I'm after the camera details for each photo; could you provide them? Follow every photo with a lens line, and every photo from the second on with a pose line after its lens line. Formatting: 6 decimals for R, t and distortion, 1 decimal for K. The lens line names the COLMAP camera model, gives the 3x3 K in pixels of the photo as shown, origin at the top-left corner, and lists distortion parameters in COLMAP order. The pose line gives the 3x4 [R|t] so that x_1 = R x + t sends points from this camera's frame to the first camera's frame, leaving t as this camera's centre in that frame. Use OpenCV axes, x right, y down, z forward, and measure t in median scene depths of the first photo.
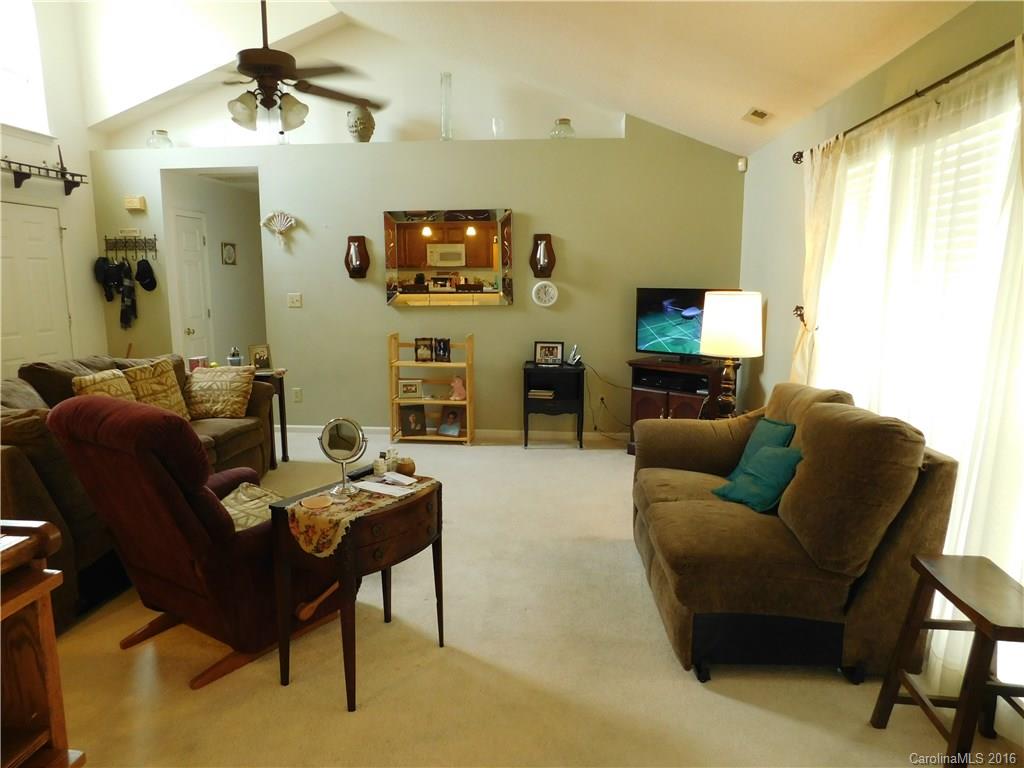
lens RADIAL K [[670.2, 0, 514.1], [0, 670.2, 382.4], [0, 0, 1]] dist [-0.068796, 0.015778]
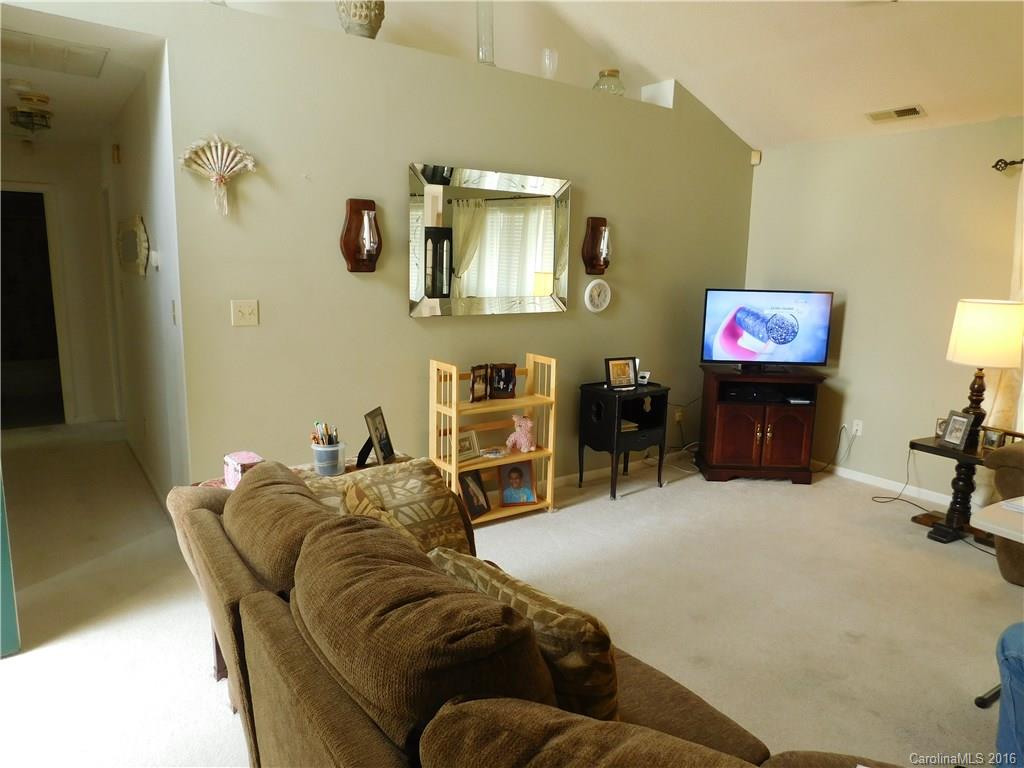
lens RADIAL K [[670.2, 0, 513.1], [0, 670.2, 388.8], [0, 0, 1]] dist [-0.068796, 0.015778]
pose [[0.751038, -0.103640, 0.652075, -0.541066], [0.080753, 0.994608, 0.065073, -0.083558], [-0.655303, 0.003784, 0.755357, 0.480963]]
